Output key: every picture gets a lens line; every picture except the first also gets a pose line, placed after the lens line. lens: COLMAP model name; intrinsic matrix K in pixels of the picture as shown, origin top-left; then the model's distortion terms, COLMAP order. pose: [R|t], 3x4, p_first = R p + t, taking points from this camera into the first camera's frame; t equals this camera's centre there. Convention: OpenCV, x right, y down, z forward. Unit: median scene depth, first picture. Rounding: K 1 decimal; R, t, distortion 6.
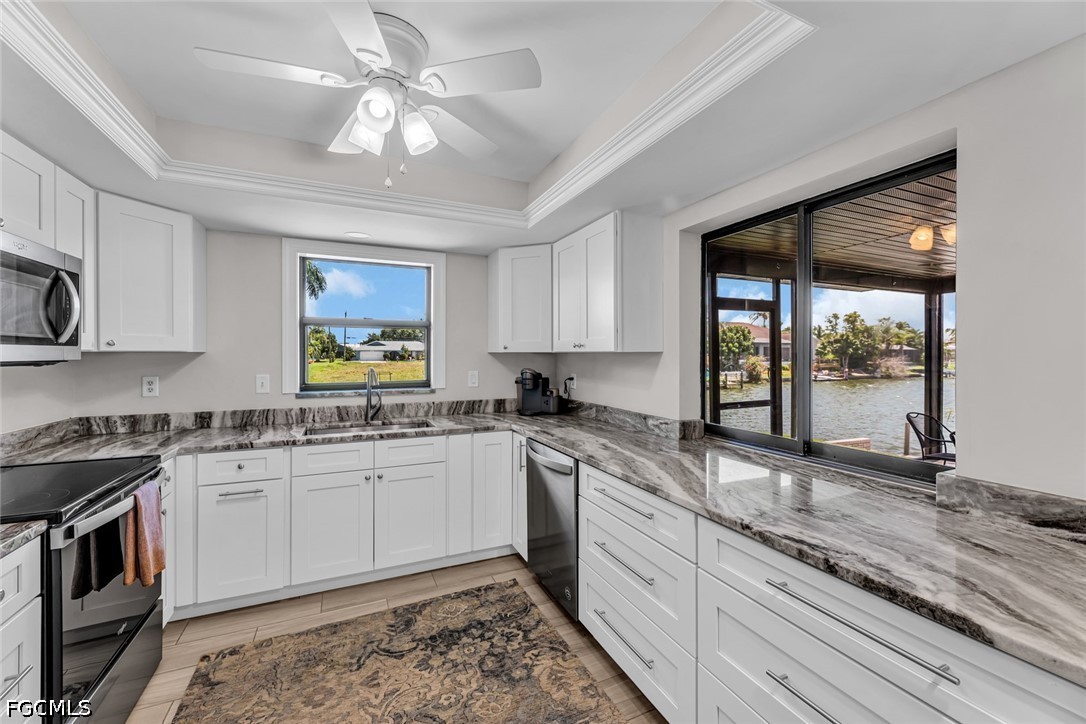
lens RADIAL K [[437.8, 0, 553.8], [0, 437.8, 352.7], [0, 0, 1]] dist [-0.000101, -0.000710]
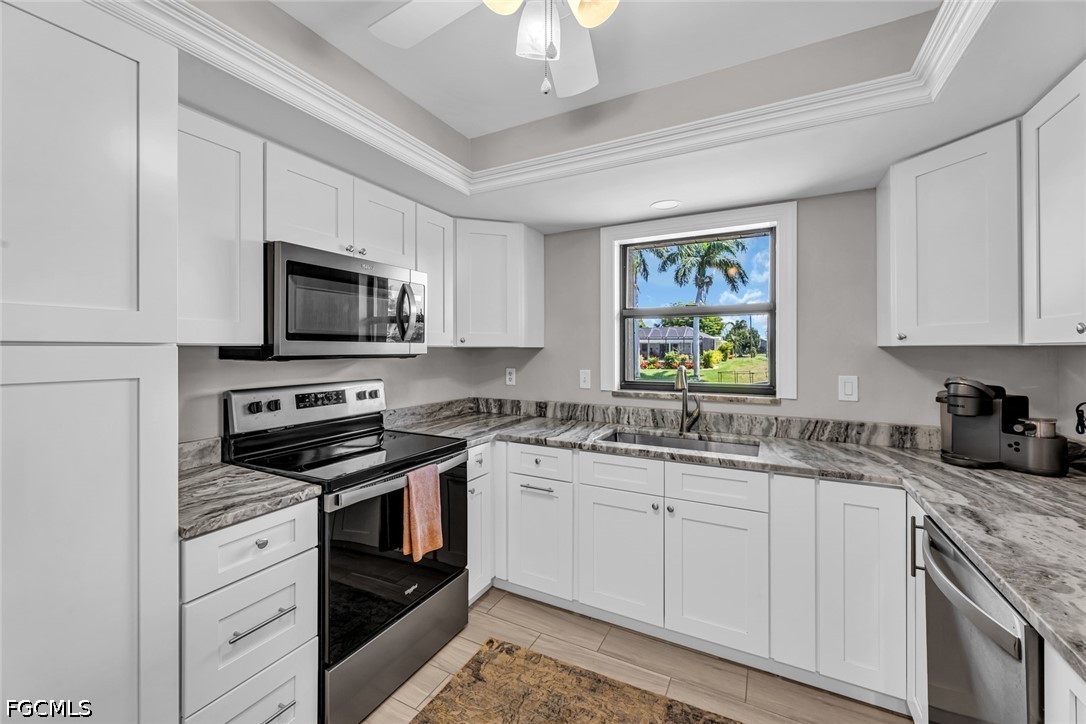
lens RADIAL K [[437.8, 0, 539.4], [0, 437.8, 346.5], [0, 0, 1]] dist [-0.000101, -0.000710]
pose [[0.593826, -0.005291, -0.804576, 0.076011], [0.002658, 0.999986, -0.004614, 0.001742], [0.804589, 0.000601, 0.593832, 0.332070]]
